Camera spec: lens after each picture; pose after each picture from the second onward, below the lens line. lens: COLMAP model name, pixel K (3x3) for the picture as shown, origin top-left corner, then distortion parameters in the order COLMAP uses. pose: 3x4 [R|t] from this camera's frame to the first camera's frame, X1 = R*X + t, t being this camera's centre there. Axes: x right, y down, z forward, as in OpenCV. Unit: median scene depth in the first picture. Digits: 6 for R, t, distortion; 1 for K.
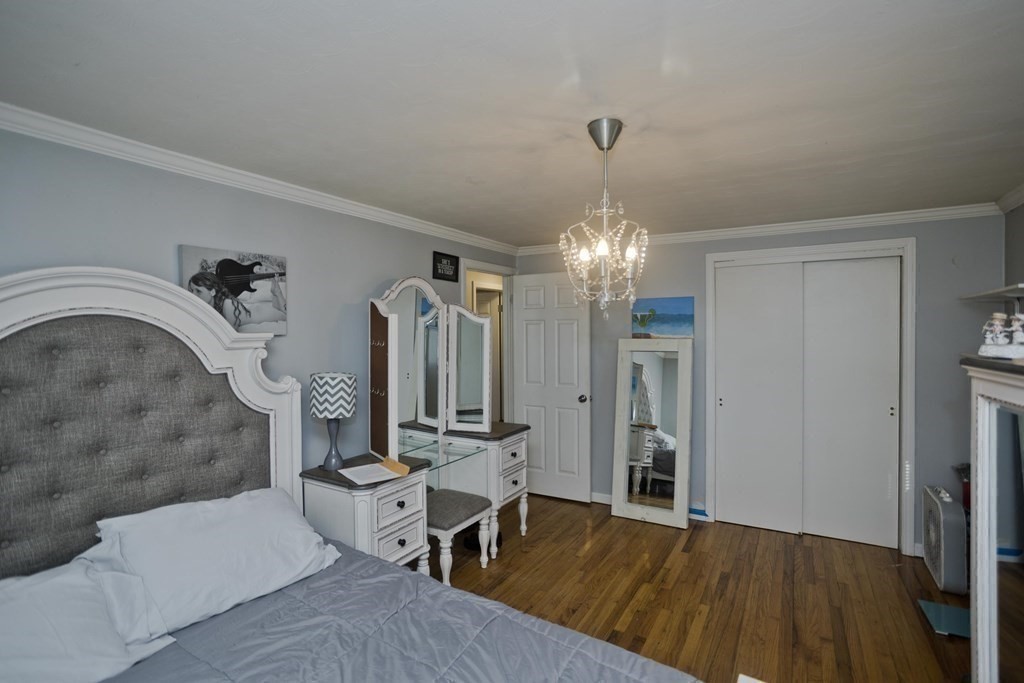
lens RADIAL K [[501.5, 0, 508.2], [0, 501.5, 328.0], [0, 0, 1]] dist [-0.048665, 0.029411]
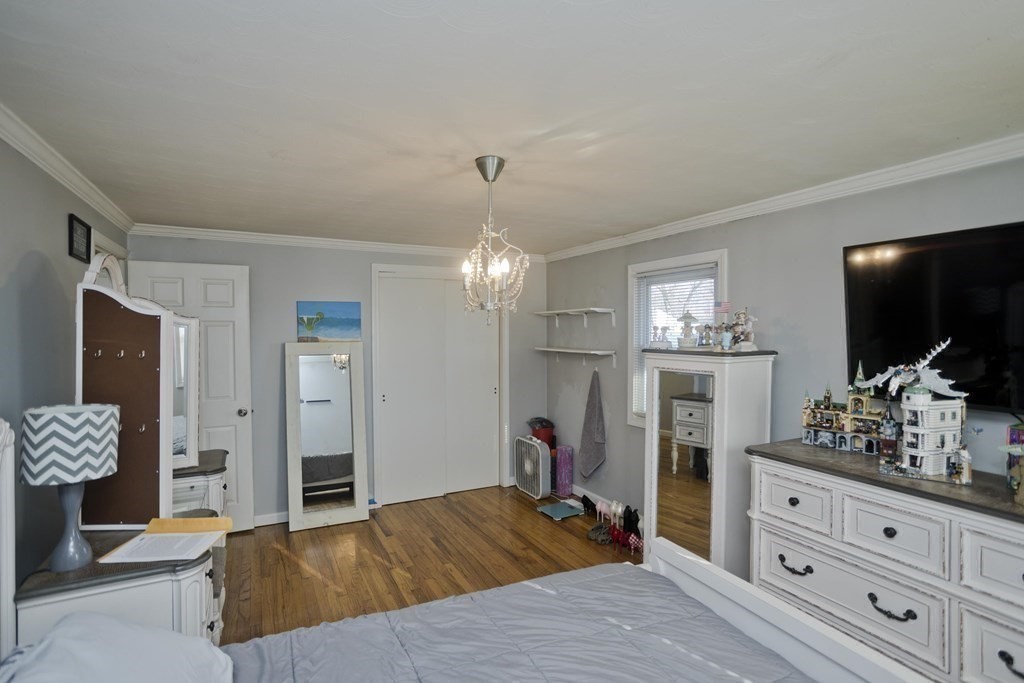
lens RADIAL K [[517.9, 0, 501.2], [0, 517.9, 332.5], [0, 0, 1]] dist [-0.056659, 0.036479]
pose [[0.529164, 0.000607, 0.848519, -0.485720], [-0.003262, 0.999994, 0.001318, -0.000676], [-0.848513, -0.003465, 0.529163, 0.194316]]
